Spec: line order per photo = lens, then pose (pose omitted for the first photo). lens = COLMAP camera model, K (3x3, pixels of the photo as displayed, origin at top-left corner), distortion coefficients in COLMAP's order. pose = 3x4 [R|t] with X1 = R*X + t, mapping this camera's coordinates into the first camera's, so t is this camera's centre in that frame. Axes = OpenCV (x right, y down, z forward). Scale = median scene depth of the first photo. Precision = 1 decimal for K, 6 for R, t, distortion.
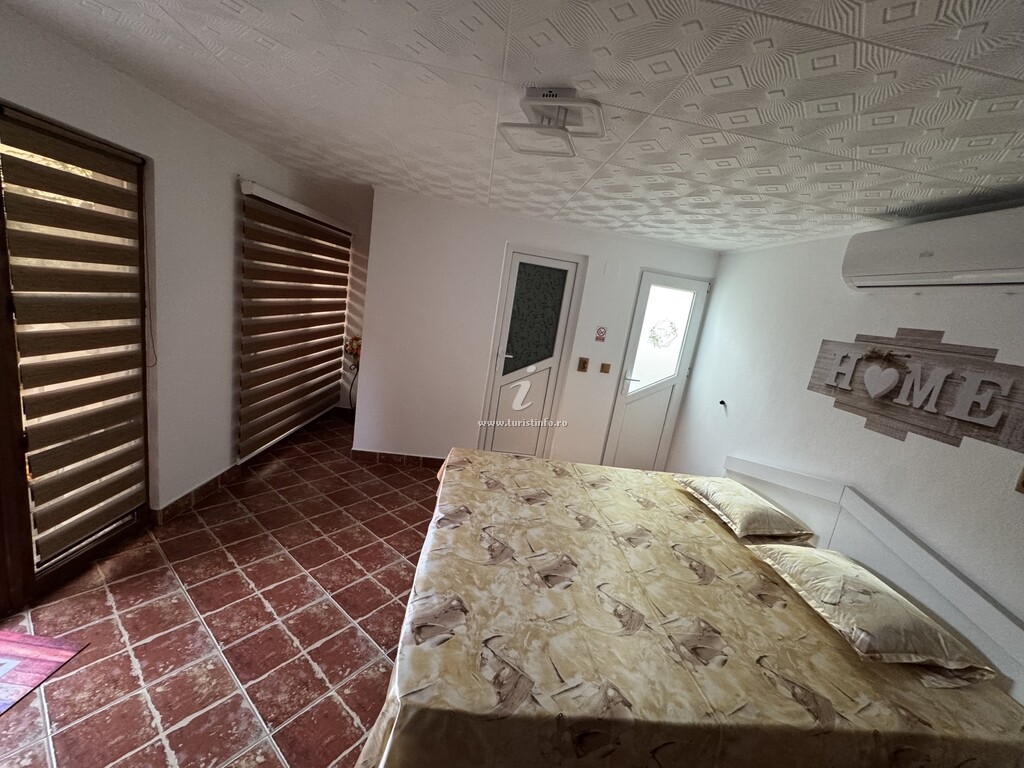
lens RADIAL K [[409.7, 0, 510.3], [0, 409.7, 386.5], [0, 0, 1]] dist [-0.001677, -0.000097]
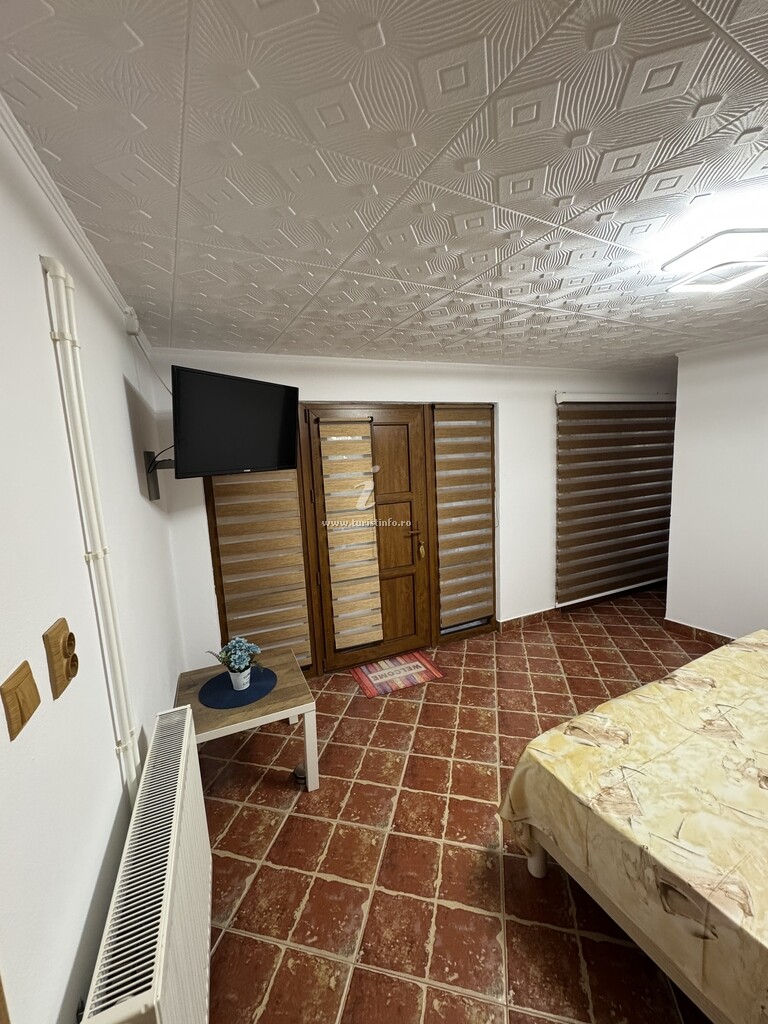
lens RADIAL K [[409.7, 0, 384.3], [0, 409.7, 510.6], [0, 0, 1]] dist [-0.001677, -0.000097]
pose [[0.384231, -0.053081, -0.921710, 0.445978], [-0.083142, 0.992300, -0.091806, 0.067918], [0.919485, 0.111908, 0.376860, -0.030825]]
